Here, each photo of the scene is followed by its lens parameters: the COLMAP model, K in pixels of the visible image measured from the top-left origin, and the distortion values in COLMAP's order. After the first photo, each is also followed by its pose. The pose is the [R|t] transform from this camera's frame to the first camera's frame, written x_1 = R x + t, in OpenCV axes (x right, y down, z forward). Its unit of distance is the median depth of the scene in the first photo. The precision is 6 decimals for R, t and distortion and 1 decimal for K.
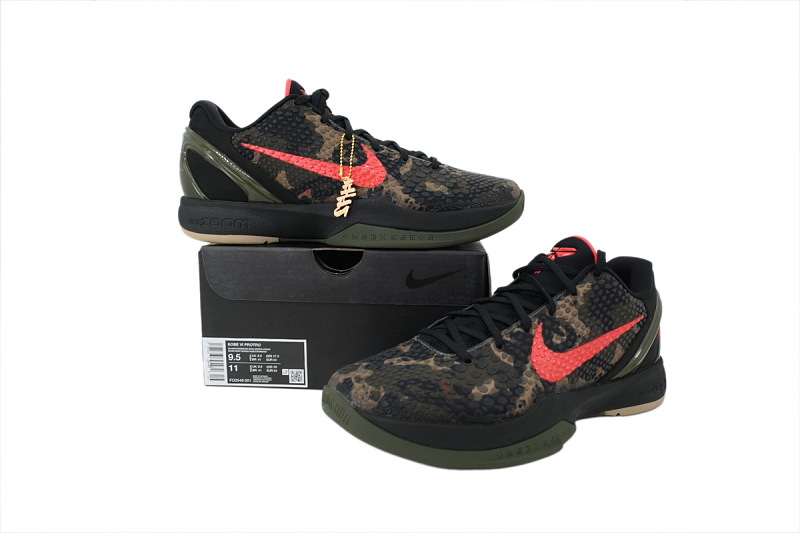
lens RADIAL K [[607.7, 0, 400.0], [0, 607.7, 266.5], [0, 0, 1]] dist [0.000554, -0.000534]
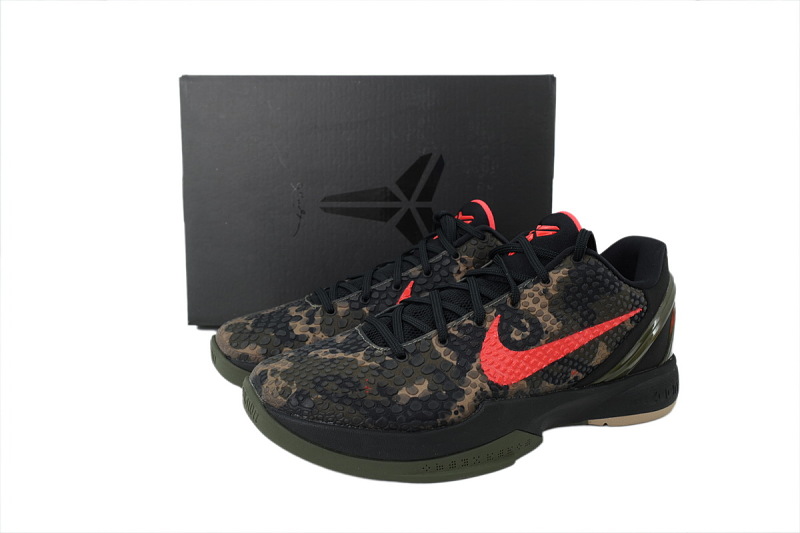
lens RADIAL K [[607.7, 0, 400.0], [0, 607.7, 266.5], [0, 0, 1]] dist [0.000554, -0.000534]
pose [[0.985156, 0.019535, -0.170546, 0.248024], [-0.011788, 0.998857, 0.046318, -0.012582], [0.171256, -0.043620, 0.984261, 0.149156]]
